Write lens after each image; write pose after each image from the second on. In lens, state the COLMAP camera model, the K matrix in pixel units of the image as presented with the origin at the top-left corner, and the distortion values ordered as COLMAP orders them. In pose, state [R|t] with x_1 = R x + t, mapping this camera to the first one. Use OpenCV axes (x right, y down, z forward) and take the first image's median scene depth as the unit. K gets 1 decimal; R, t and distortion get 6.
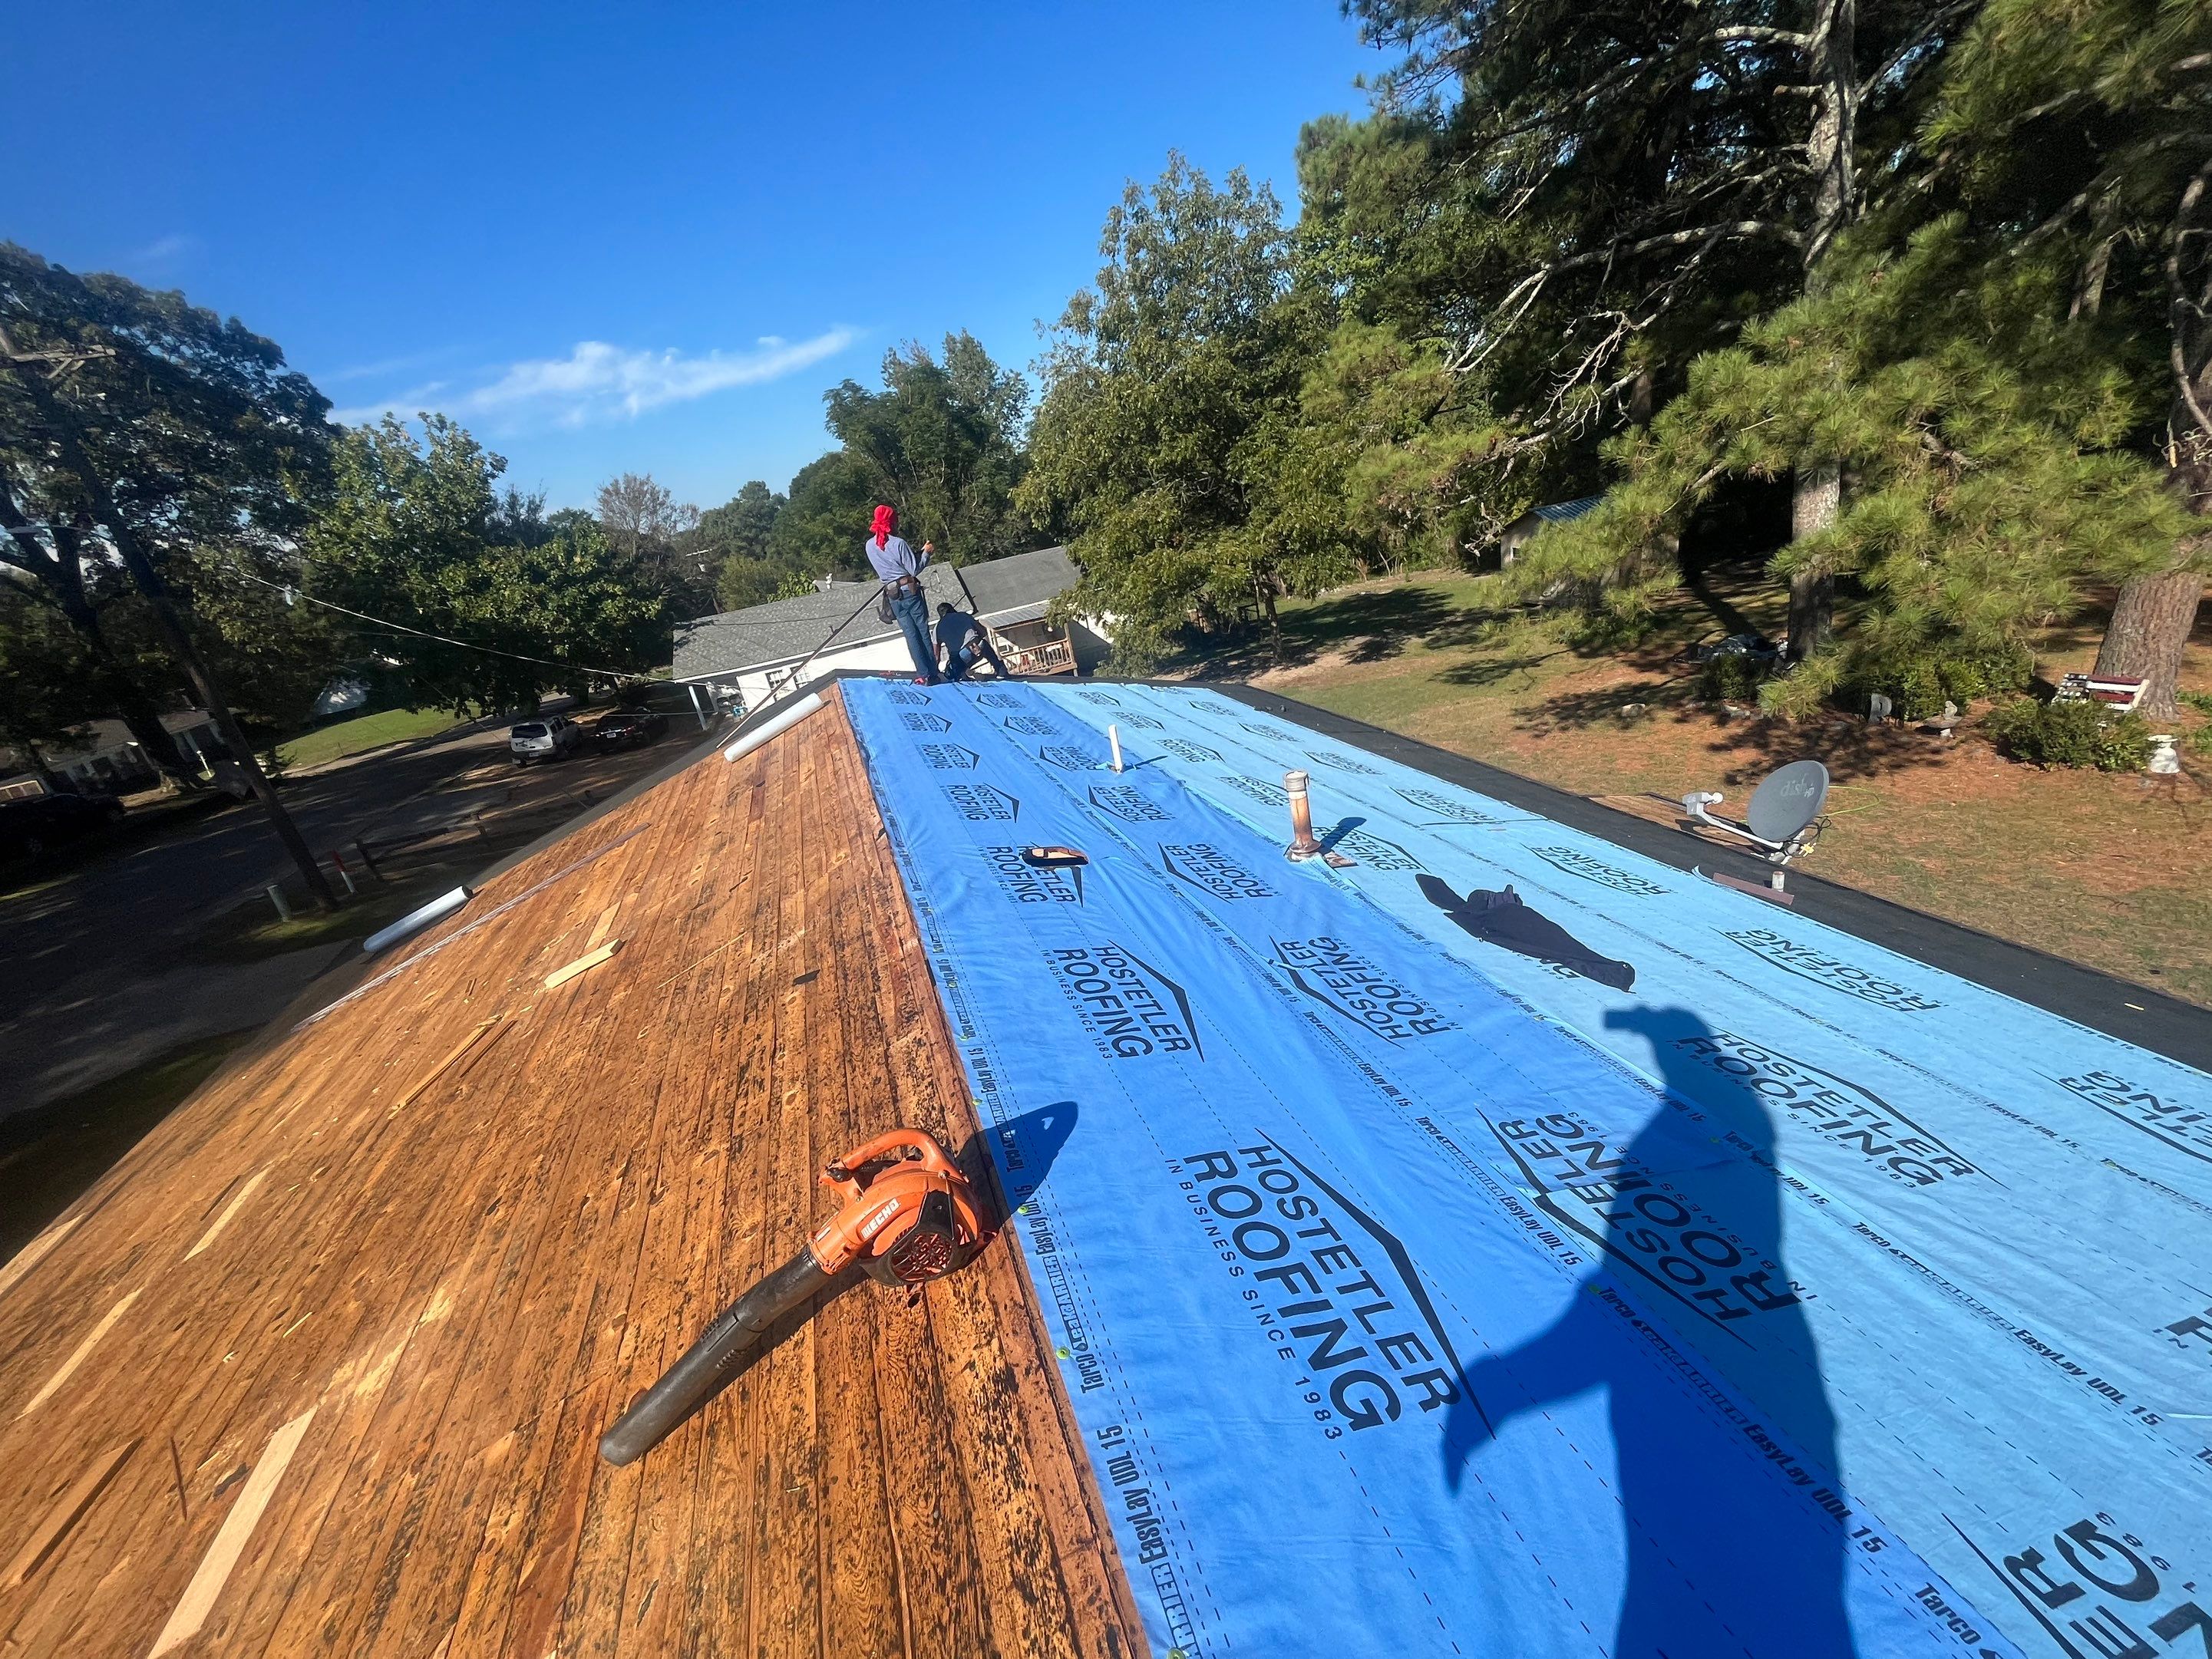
lens RADIAL K [[888.3, 0, 1112.4], [0, 888.3, 837.4], [0, 0, 1]] dist [-0.000928, -0.000727]
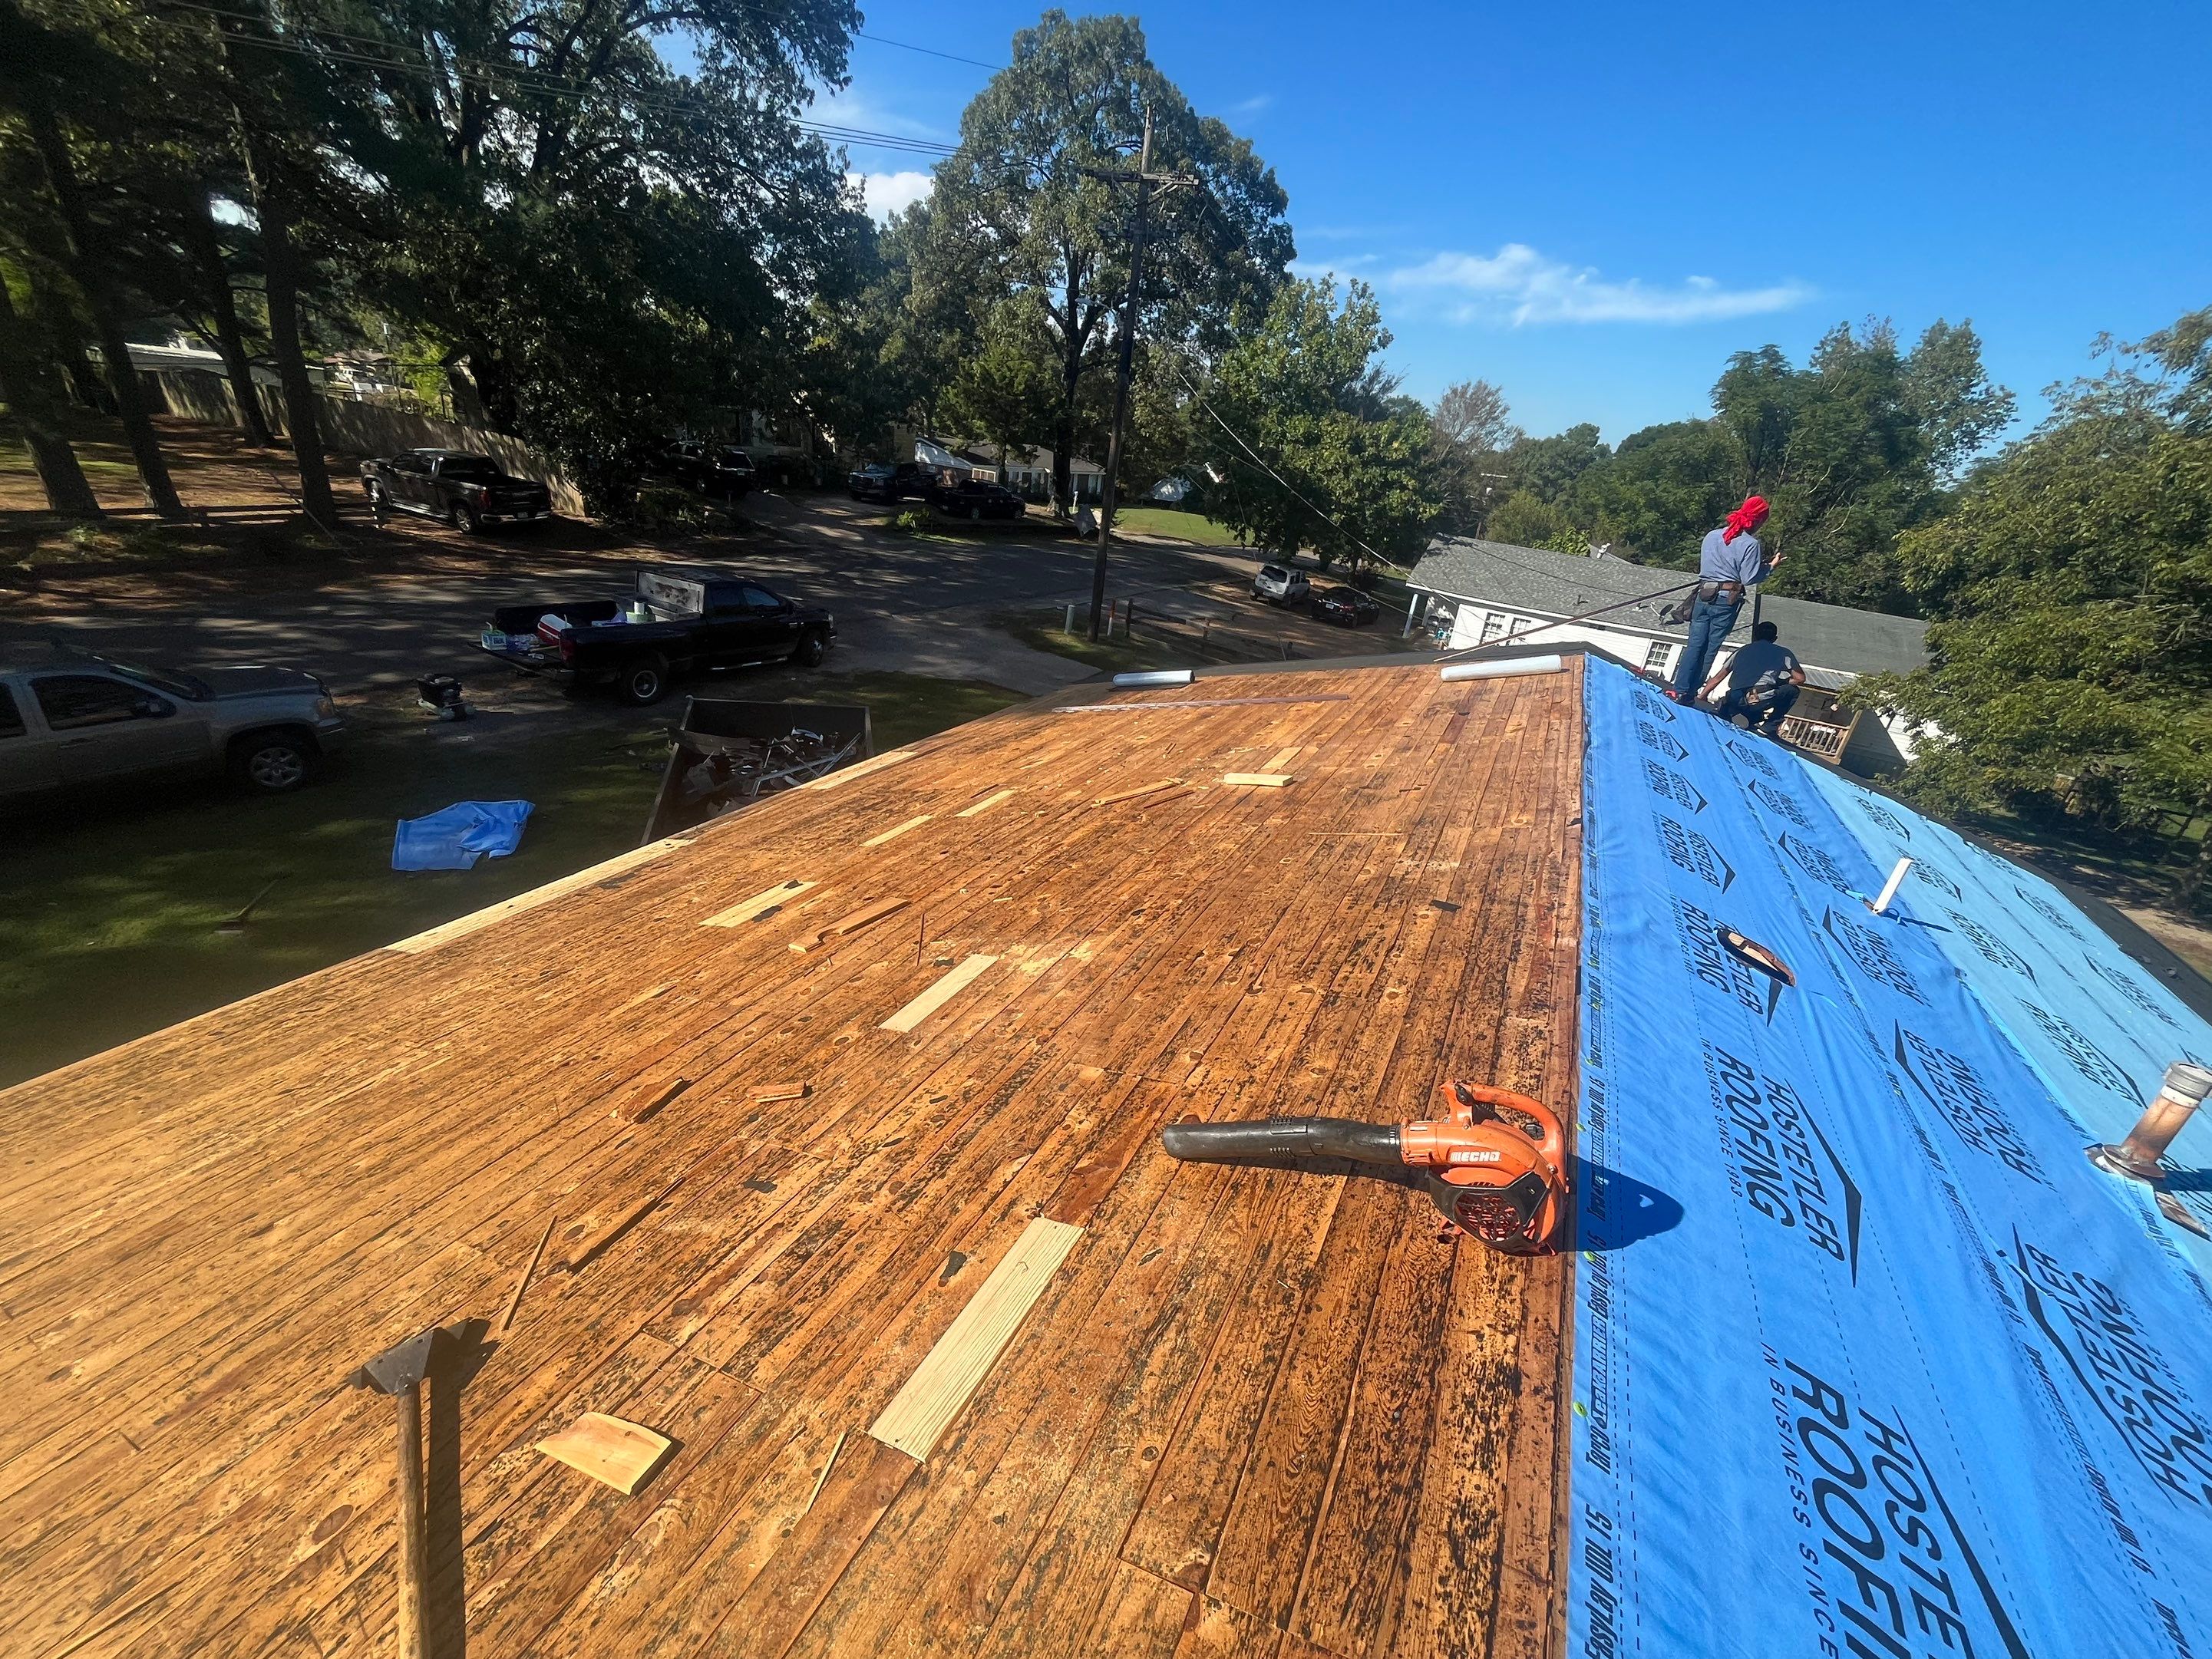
lens RADIAL K [[888.3, 0, 1112.4], [0, 888.3, 837.4], [0, 0, 1]] dist [-0.000928, -0.000727]
pose [[0.657138, 0.538851, -0.527077, -0.081803], [-0.501281, 0.834625, 0.228292, 0.041688], [0.562927, 0.114194, 0.818580, -0.045695]]
